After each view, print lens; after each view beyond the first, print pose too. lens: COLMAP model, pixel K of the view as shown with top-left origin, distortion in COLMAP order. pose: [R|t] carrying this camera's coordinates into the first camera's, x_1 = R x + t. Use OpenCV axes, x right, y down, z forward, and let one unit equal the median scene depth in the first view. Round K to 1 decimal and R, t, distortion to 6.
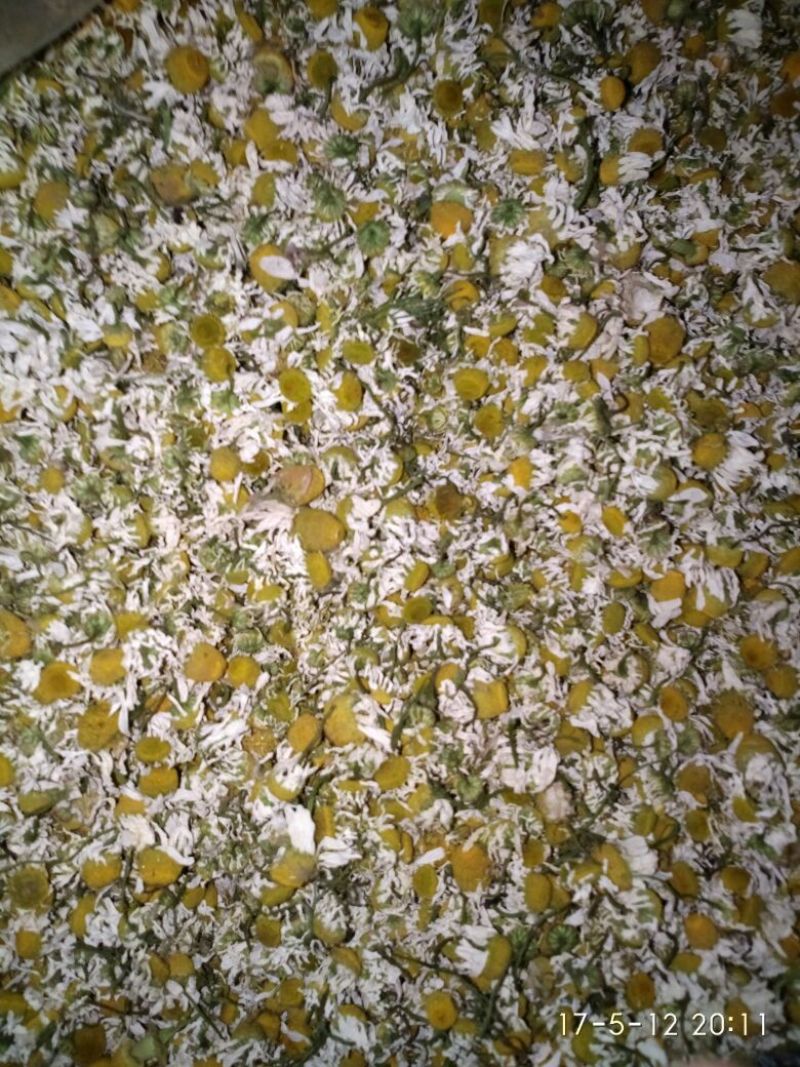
lens RADIAL K [[822.5, 0, 373.9], [0, 822.5, 530.1], [0, 0, 1]] dist [-0.055306, 0.004804]
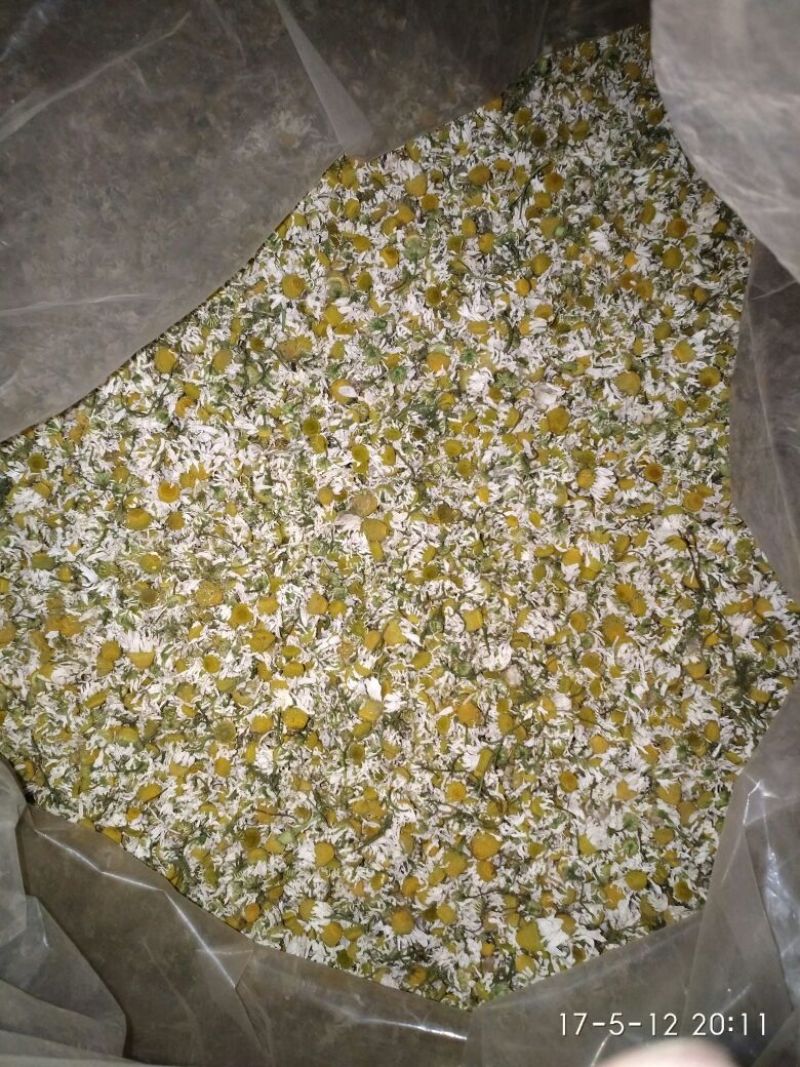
lens RADIAL K [[847.7, 0, 375.4], [0, 847.7, 531.9], [0, 0, 1]] dist [-0.072809, 0.057204]
pose [[0.999013, -0.044342, 0.002503, -0.070406], [0.044395, 0.995406, -0.084831, 0.162898], [0.001270, 0.084858, 0.996392, -0.884599]]
